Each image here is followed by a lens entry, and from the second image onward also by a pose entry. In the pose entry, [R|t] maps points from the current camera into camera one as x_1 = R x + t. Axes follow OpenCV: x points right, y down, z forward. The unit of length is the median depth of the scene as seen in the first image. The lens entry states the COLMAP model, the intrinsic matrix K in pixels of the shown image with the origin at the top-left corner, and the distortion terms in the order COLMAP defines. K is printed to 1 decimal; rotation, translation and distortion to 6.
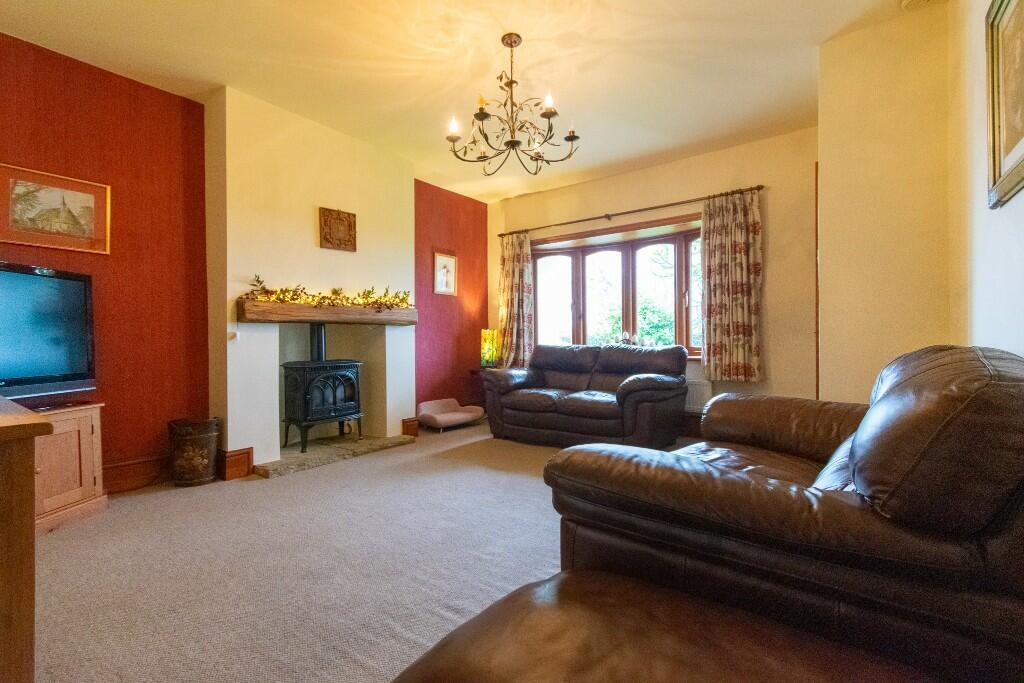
lens RADIAL K [[452.7, 0, 512.5], [0, 452.7, 339.2], [0, 0, 1]] dist [0.007525, -0.000268]
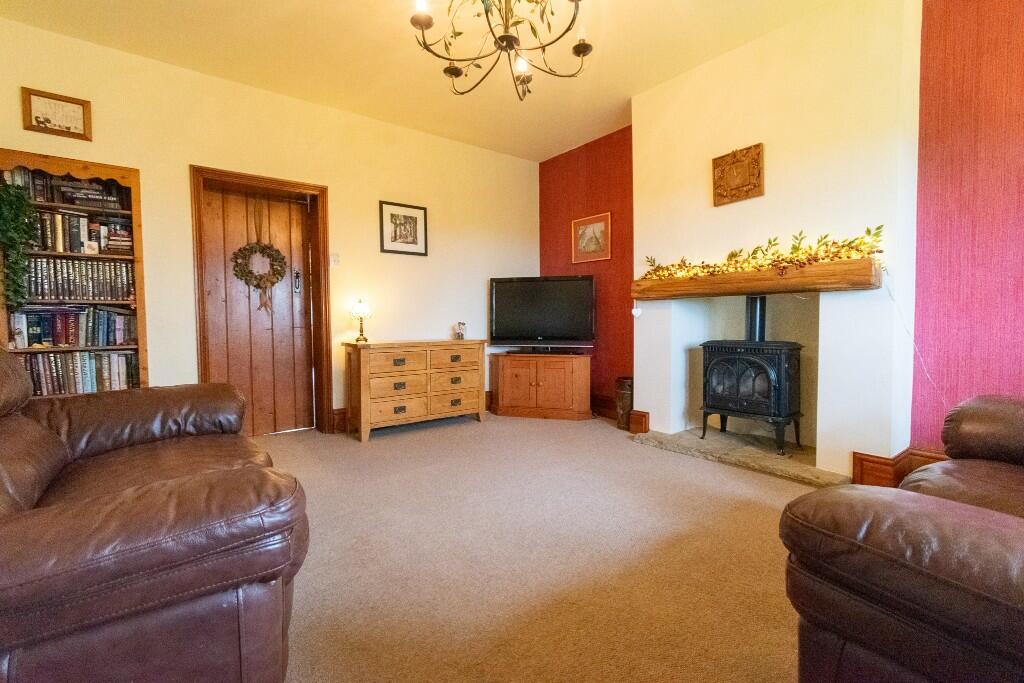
lens RADIAL K [[452.7, 0, 512.7], [0, 452.7, 340.2], [0, 0, 1]] dist [0.007525, -0.000268]
pose [[-0.253466, 0.050088, -0.966047, 0.500611], [0.003890, 0.998703, 0.050761, 0.002378], [0.967336, 0.009108, -0.253332, 0.843926]]
